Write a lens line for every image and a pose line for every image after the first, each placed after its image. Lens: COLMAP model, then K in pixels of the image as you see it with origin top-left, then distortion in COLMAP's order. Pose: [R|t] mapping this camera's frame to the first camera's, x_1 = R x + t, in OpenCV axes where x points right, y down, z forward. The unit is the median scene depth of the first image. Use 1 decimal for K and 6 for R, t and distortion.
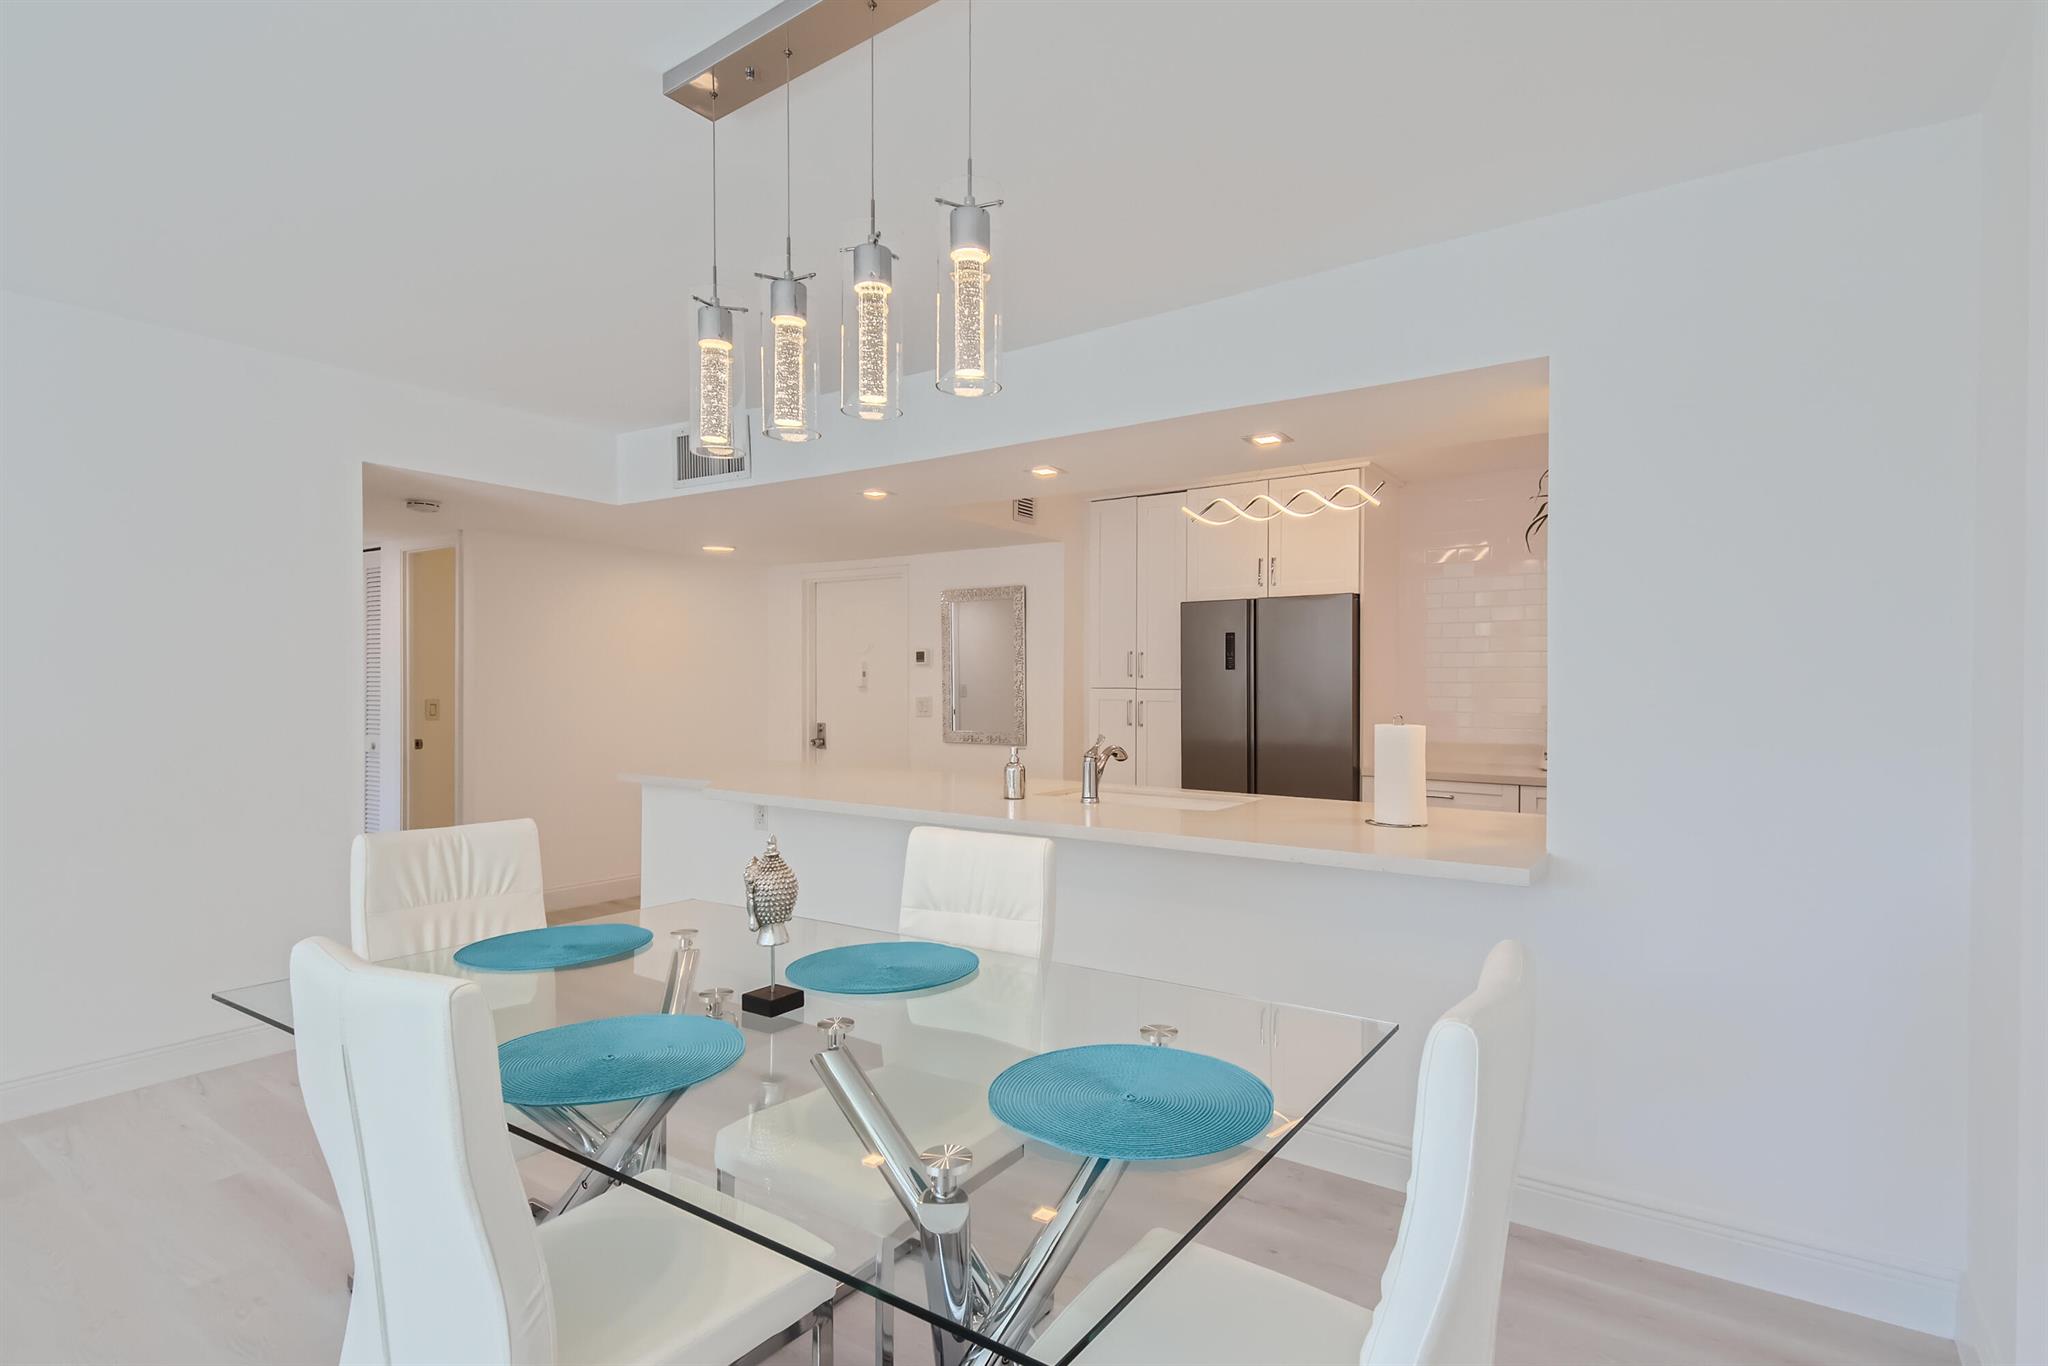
lens RADIAL K [[987.3, 0, 1043.8], [0, 987.3, 678.9], [0, 0, 1]] dist [0.020216, -0.006147]
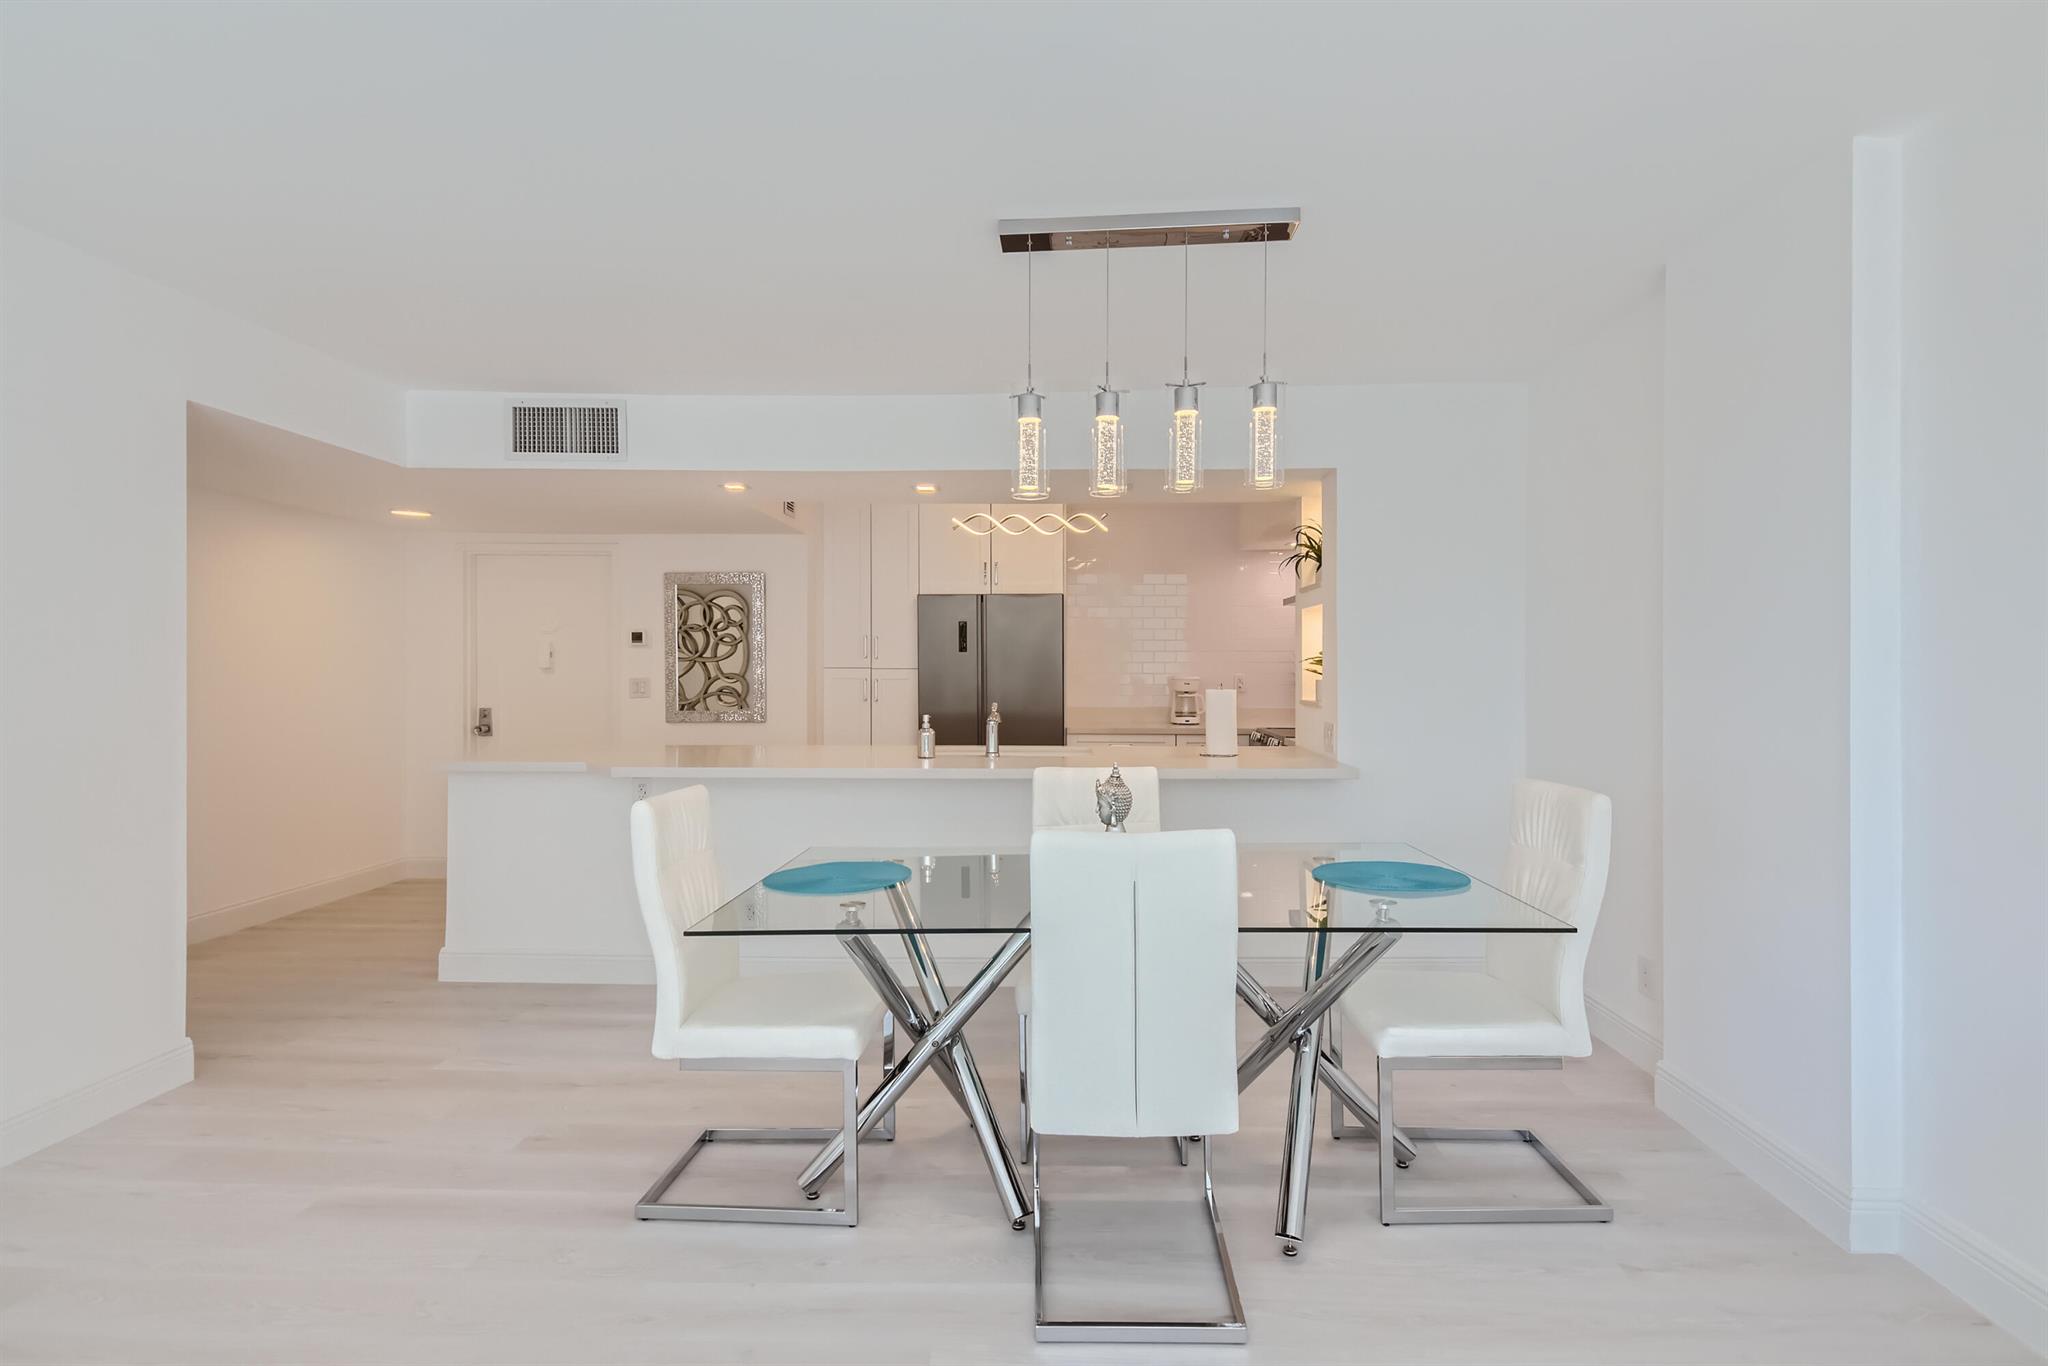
lens RADIAL K [[987.3, 0, 1034.4], [0, 987.3, 668.5], [0, 0, 1]] dist [0.020216, -0.006147]
pose [[0.841788, -0.004208, 0.539791, -0.388200], [0.000026, 0.999970, 0.007755, 0.001207], [-0.539808, -0.006514, 0.841763, -0.064878]]
